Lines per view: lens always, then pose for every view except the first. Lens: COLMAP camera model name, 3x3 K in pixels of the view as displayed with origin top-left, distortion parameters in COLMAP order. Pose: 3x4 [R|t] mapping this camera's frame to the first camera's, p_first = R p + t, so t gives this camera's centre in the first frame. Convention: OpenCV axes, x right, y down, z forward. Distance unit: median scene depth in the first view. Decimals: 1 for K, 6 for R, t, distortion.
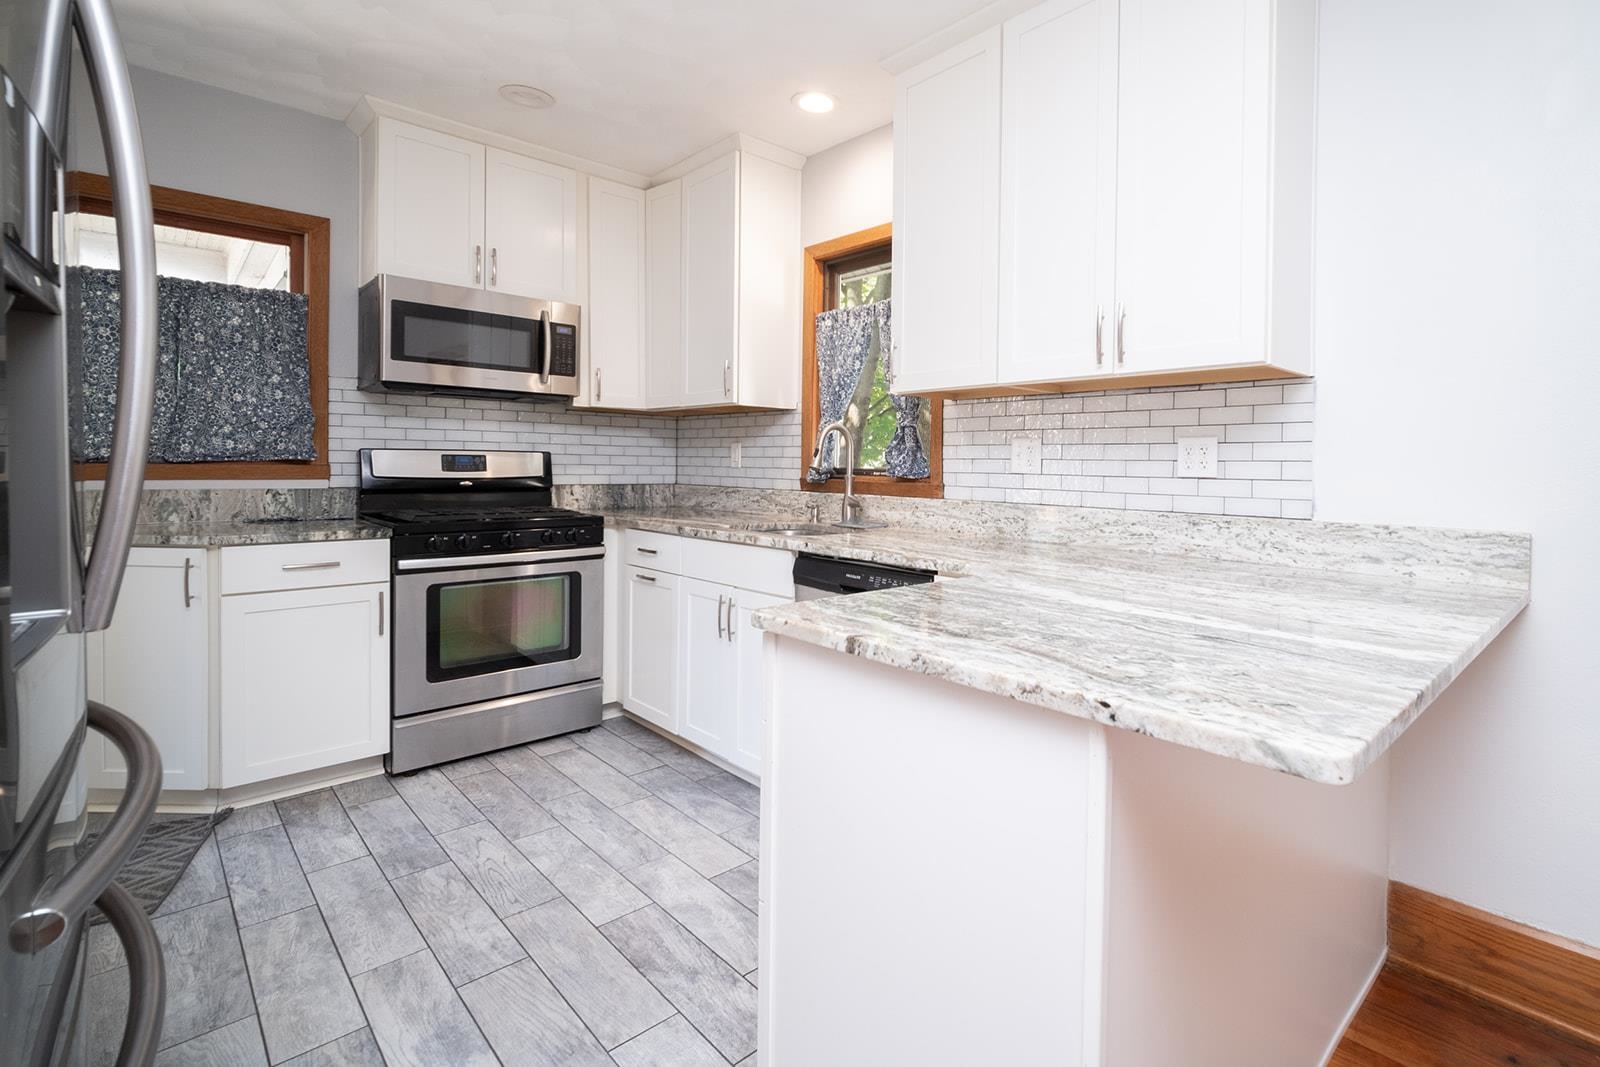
lens RADIAL K [[763.5, 0, 908.9], [0, 763.5, 475.3], [0, 0, 1]] dist [-0.002628, -0.000332]
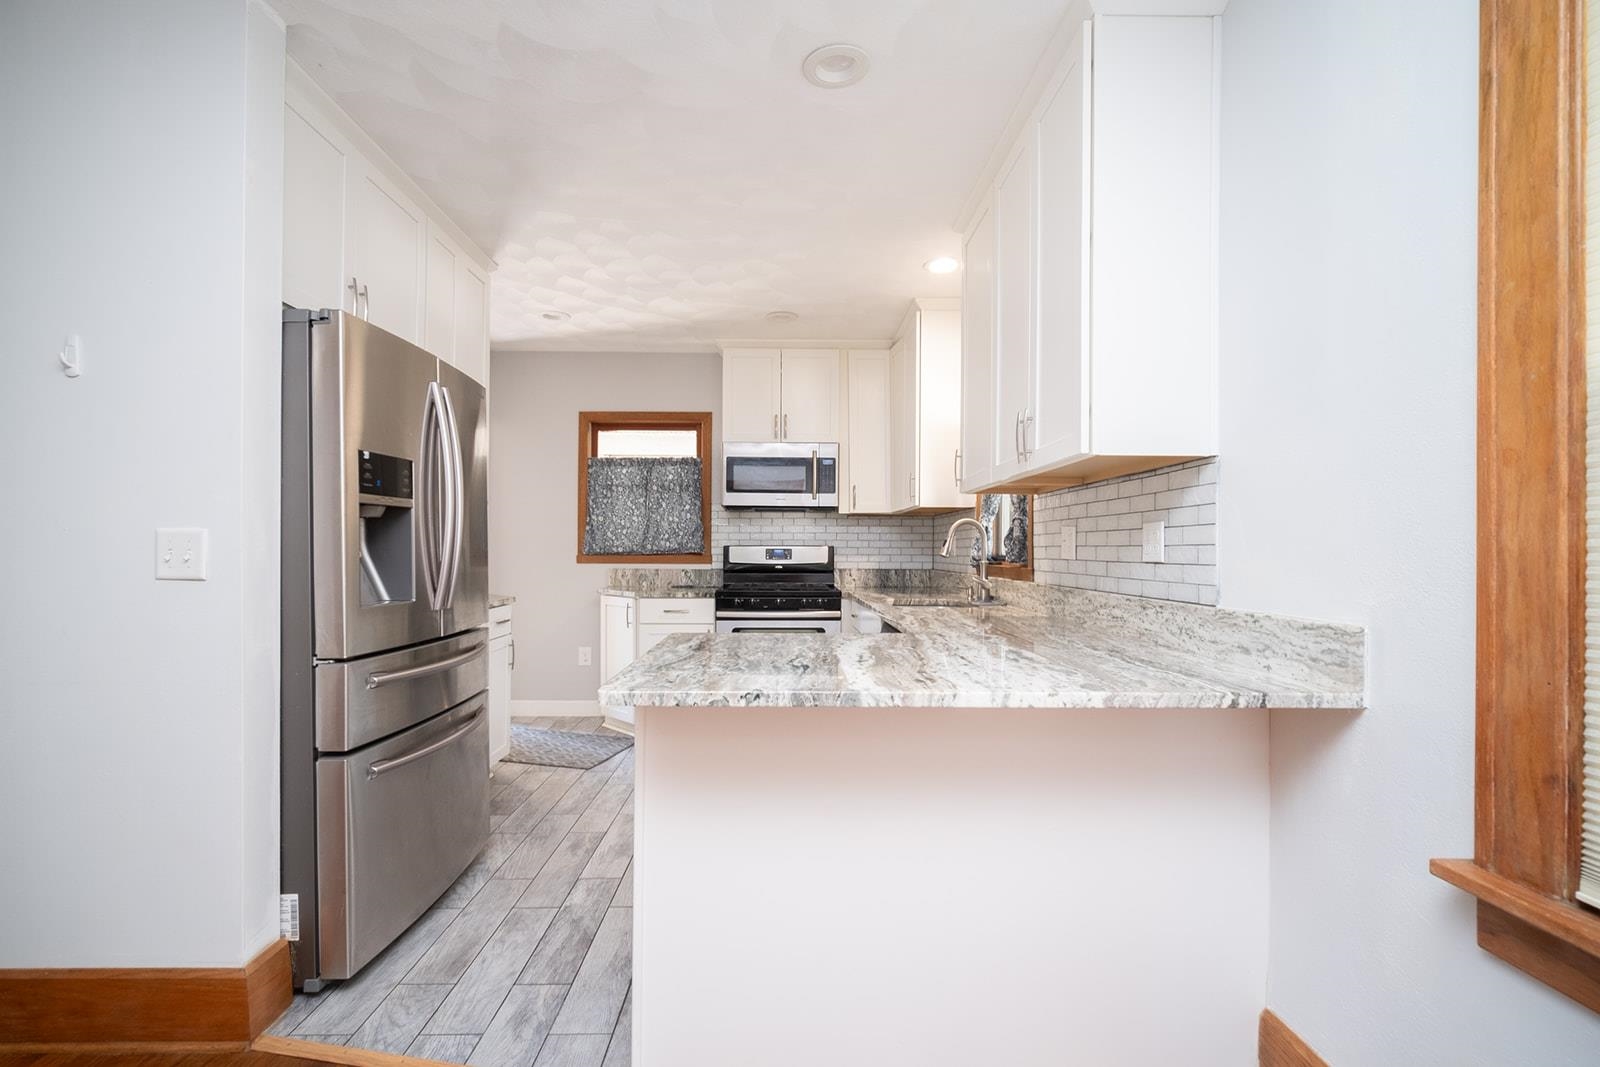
lens RADIAL K [[712.3, 0, 796.6], [0, 712.3, 552.8], [0, 0, 1]] dist [-0.001226, -0.000546]
pose [[0.710601, -0.008514, -0.703543, 0.523293], [-0.003828, 0.999865, -0.015966, 0.005380], [0.703584, 0.014039, 0.710473, 0.002092]]
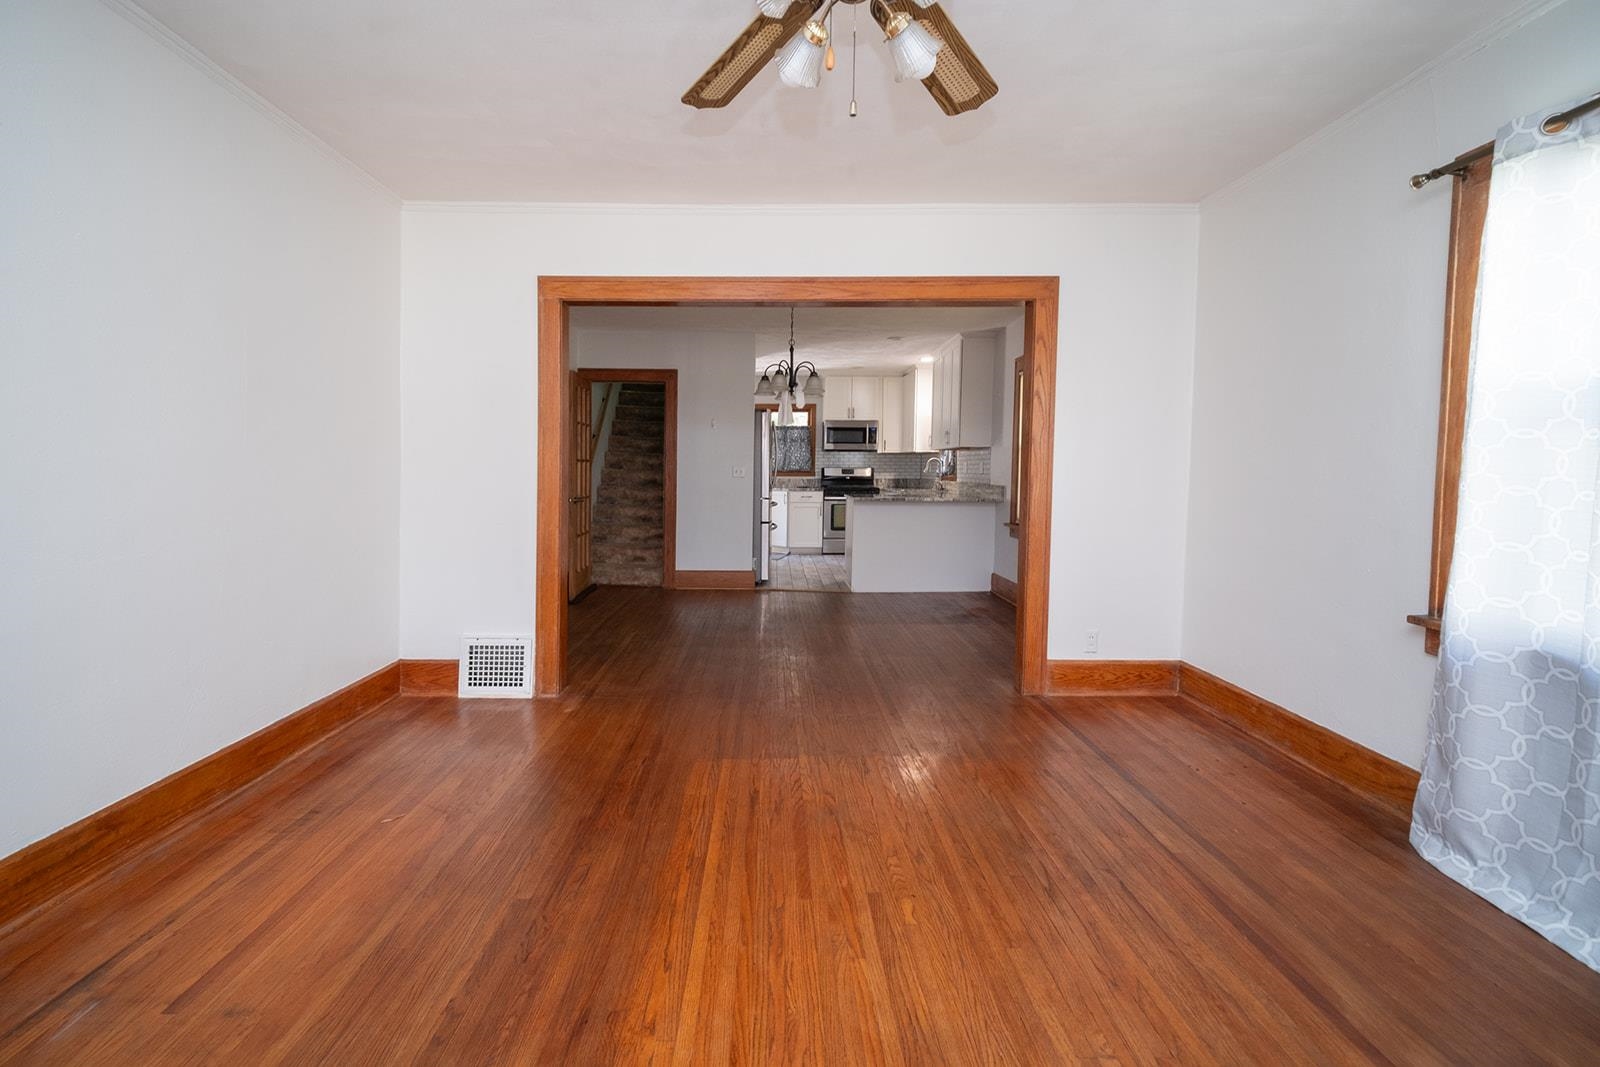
lens RADIAL K [[704.0, 0, 792.8], [0, 704.0, 522.9], [0, 0, 1]] dist [-0.002481, -0.000686]
pose [[0.713237, 0.042889, -0.699609, 1.567585], [-0.004252, 0.998373, 0.056870, 0.037139], [0.700910, -0.037587, 0.712259, -1.514100]]
